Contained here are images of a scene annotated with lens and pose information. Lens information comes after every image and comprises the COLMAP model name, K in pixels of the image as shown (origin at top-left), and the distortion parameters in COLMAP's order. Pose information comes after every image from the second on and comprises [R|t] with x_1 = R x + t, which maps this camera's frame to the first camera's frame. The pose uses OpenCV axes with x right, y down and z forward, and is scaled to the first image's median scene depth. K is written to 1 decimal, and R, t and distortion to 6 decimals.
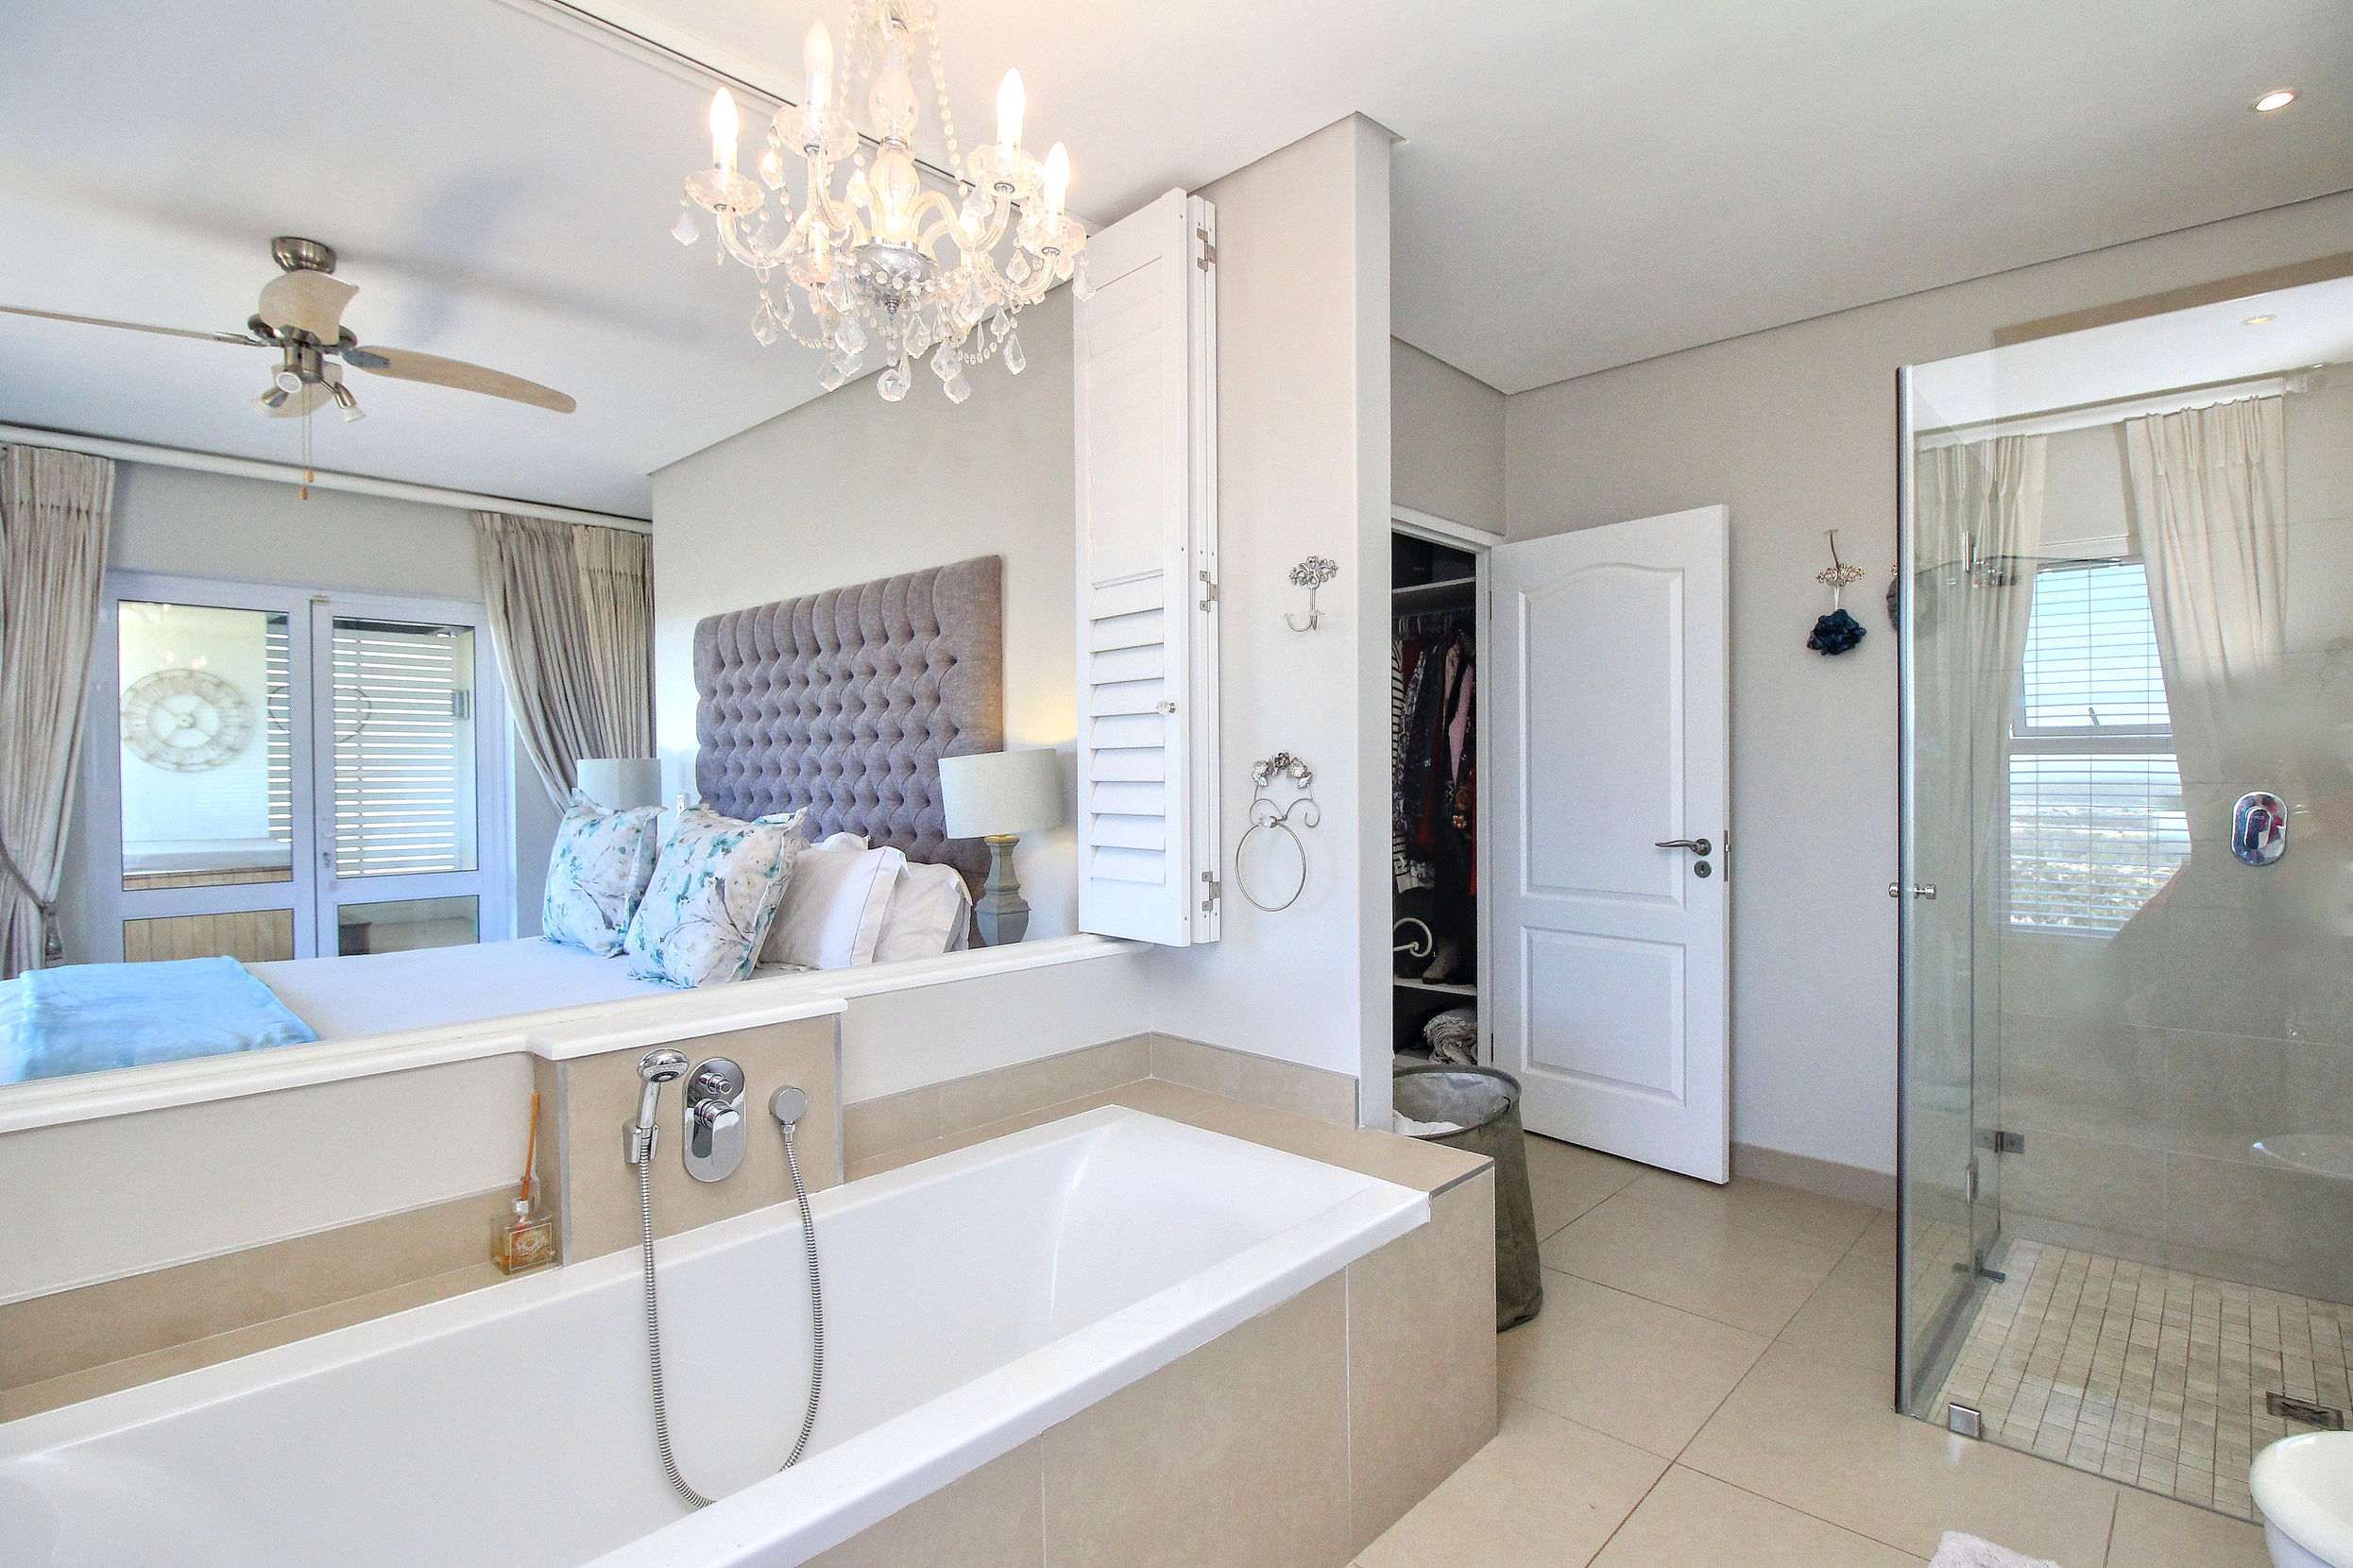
lens RADIAL K [[1138.8, 0, 1176.5], [0, 1138.8, 784.0], [0, 0, 1]] dist [-0.001543, -0.000891]
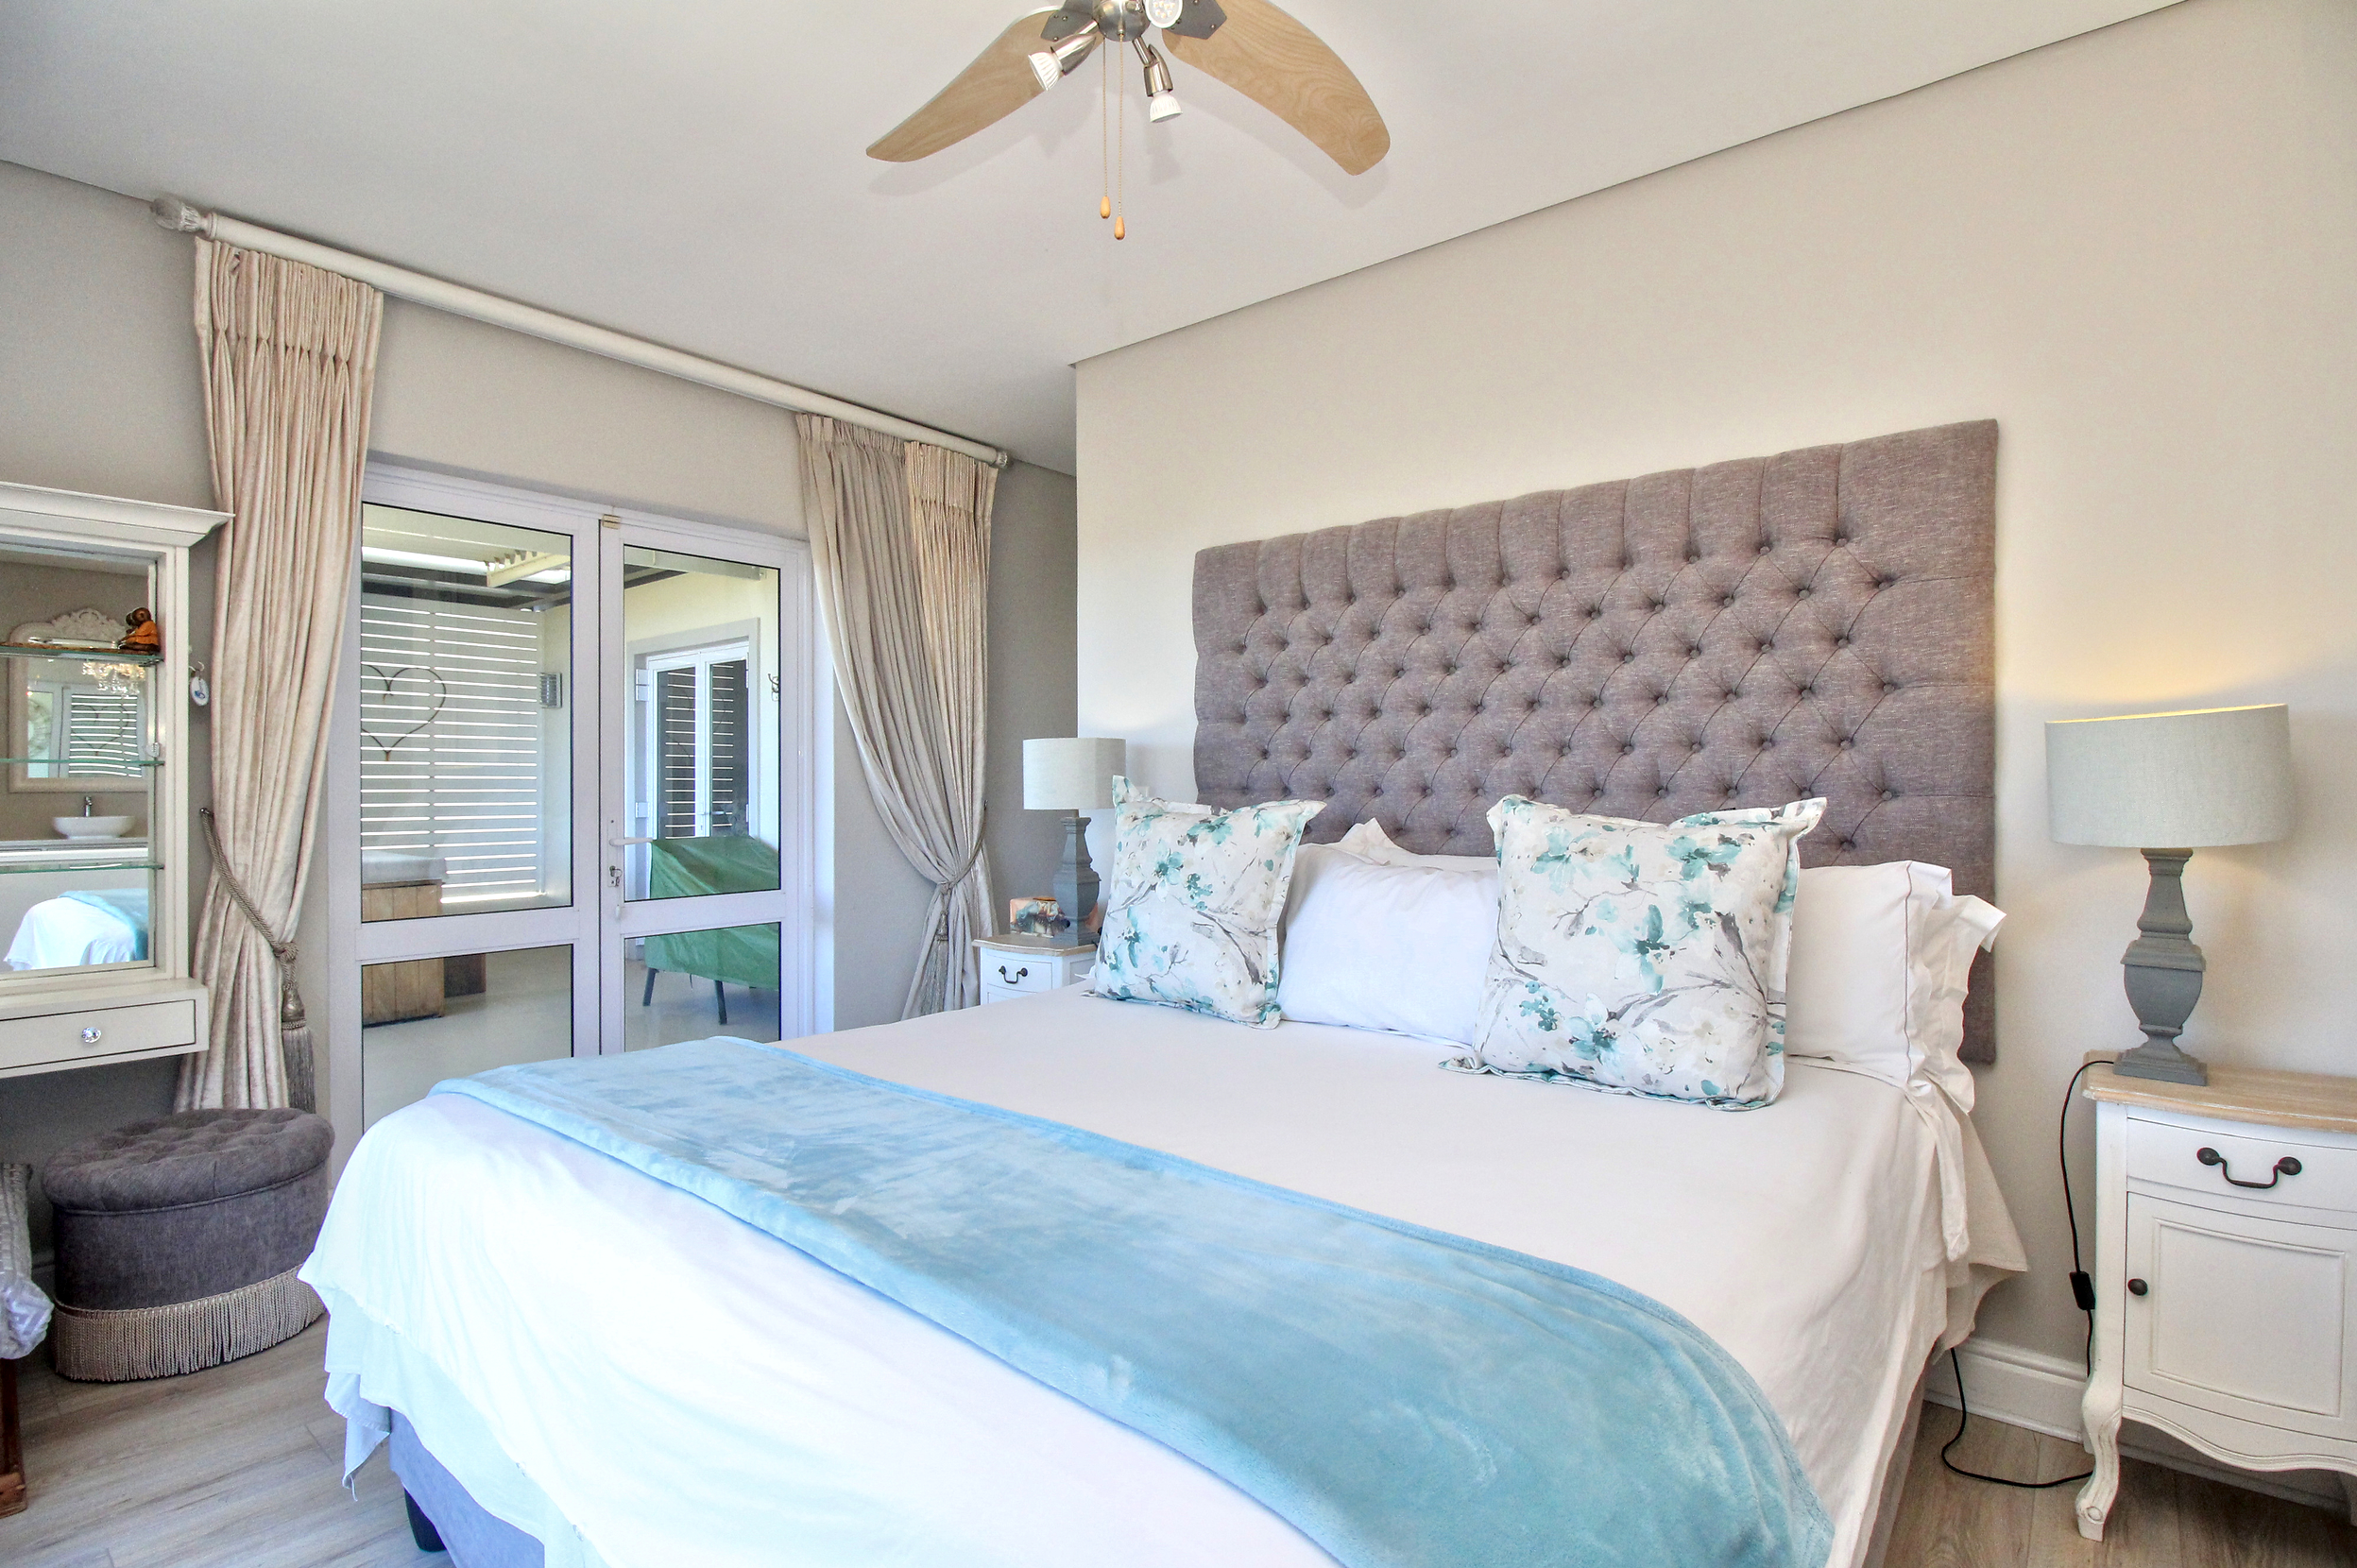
lens RADIAL K [[1104.4, 0, 1178.5], [0, 1104.4, 784.0], [0, 0, 1]] dist [0.000214, -0.000483]
pose [[0.996611, 0.006024, 0.082036, -0.522770], [-0.005206, 0.999935, -0.010184, 0.015037], [-0.082092, 0.009723, 0.996577, 0.309863]]
